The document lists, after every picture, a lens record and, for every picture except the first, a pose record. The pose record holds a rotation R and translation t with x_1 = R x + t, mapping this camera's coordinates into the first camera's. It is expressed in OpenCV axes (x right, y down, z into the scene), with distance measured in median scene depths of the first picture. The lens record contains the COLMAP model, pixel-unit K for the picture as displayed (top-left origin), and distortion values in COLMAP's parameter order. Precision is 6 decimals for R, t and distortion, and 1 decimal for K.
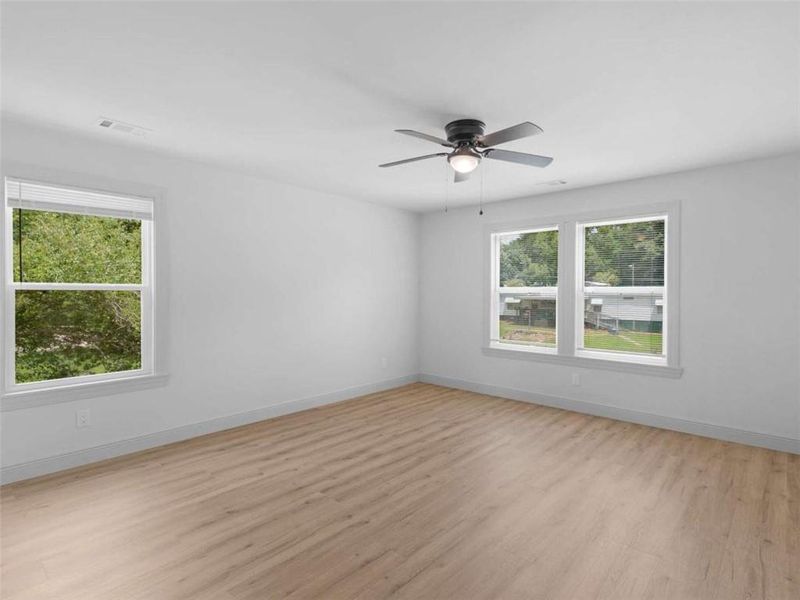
lens RADIAL K [[405.5, 0, 404.6], [0, 405.5, 298.9], [0, 0, 1]] dist [0.023763, -0.000705]
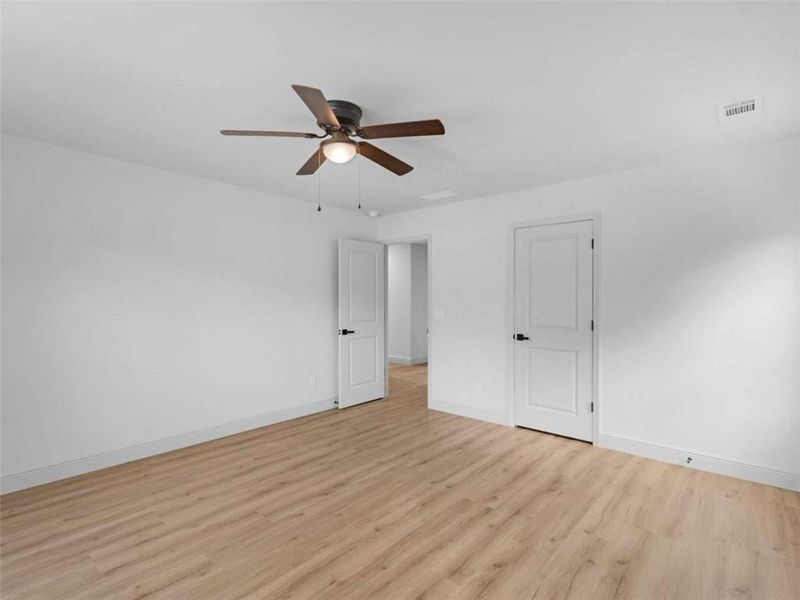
lens RADIAL K [[404.8, 0, 416.9], [0, 404.8, 299.6], [0, 0, 1]] dist [0.025747, 0.000195]
pose [[-0.997605, -0.006203, -0.068889, 0.034864], [-0.006574, 0.999965, 0.005154, -0.022808], [0.068854, 0.005594, -0.997611, 1.655578]]
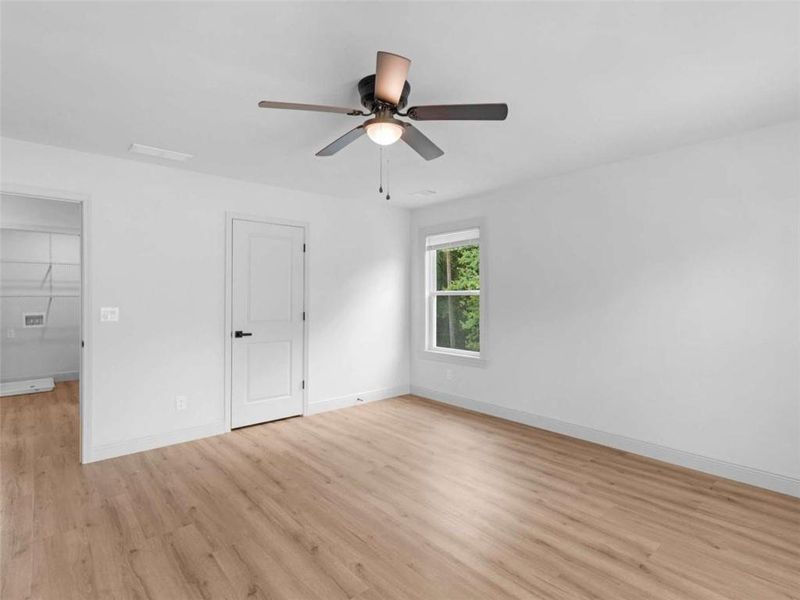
lens RADIAL K [[405.5, 0, 404.6], [0, 405.5, 298.9], [0, 0, 1]] dist [0.023763, -0.000705]
pose [[-0.094321, 0.006167, -0.995523, 0.819143], [-0.007546, 0.999948, 0.006909, -0.017473], [0.995513, 0.008164, -0.094269, 0.982964]]
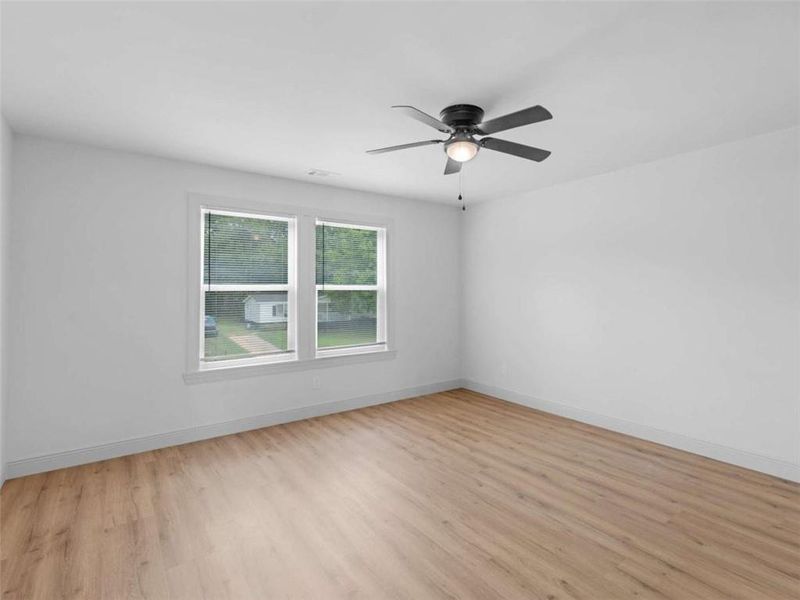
lens RADIAL K [[416.9, 0, 421.6], [0, 416.9, 291.7], [0, 0, 1]] dist [0.028673, 0.000169]
pose [[0.174045, -0.003072, 0.984733, -0.697140], [0.012961, 0.999916, 0.000829, -0.016874], [-0.984652, 0.012619, 0.174070, 0.821025]]
